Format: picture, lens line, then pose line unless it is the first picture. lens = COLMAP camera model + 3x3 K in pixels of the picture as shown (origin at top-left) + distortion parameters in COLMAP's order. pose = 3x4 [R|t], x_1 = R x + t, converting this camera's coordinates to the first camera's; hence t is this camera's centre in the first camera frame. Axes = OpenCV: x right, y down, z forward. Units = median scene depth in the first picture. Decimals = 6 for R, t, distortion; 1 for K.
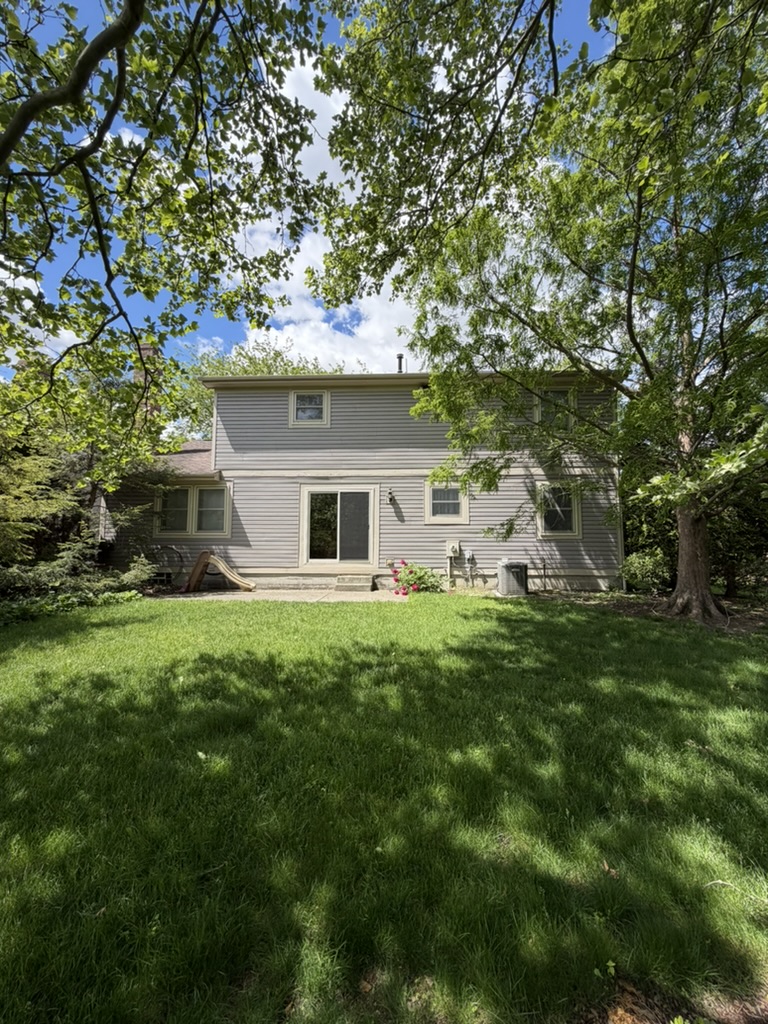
lens RADIAL K [[407.7, 0, 384.1], [0, 407.7, 512.1], [0, 0, 1]] dist [-0.002058, -0.000290]
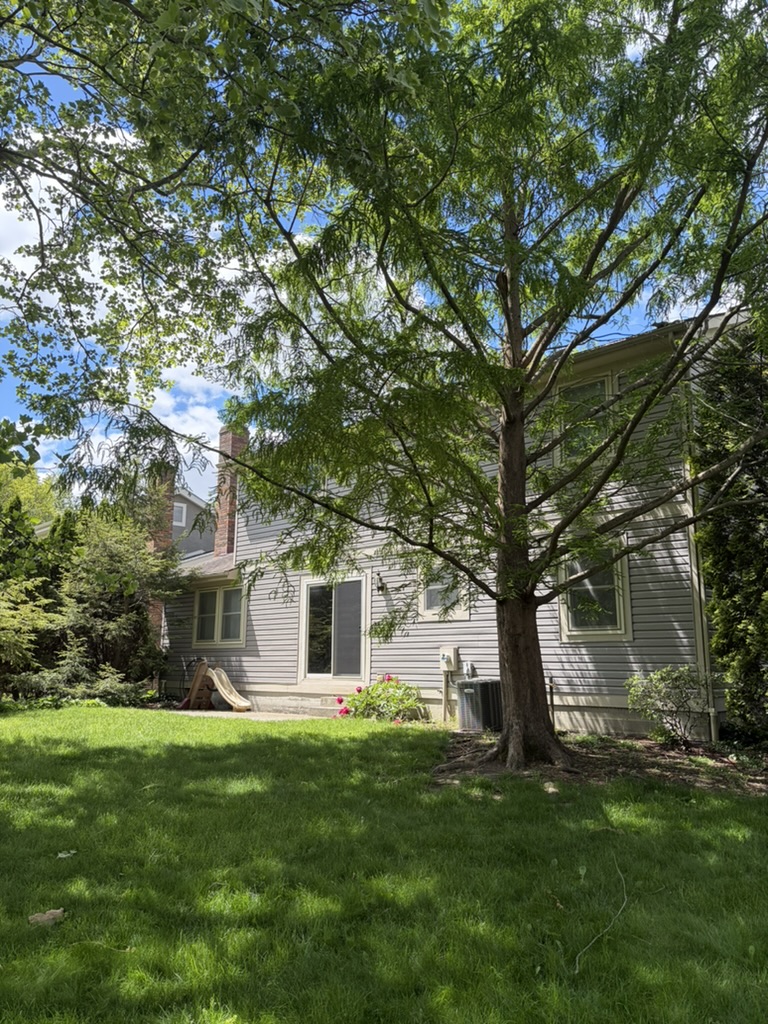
lens RADIAL K [[773.5, 0, 383.7], [0, 773.5, 509.8], [0, 0, 1]] dist [0.067218, -0.000040]
pose [[0.738367, -0.129930, -0.661764, 0.945732], [0.041422, 0.988150, -0.147795, 0.033201], [0.673125, 0.081716, 0.735000, -0.000484]]
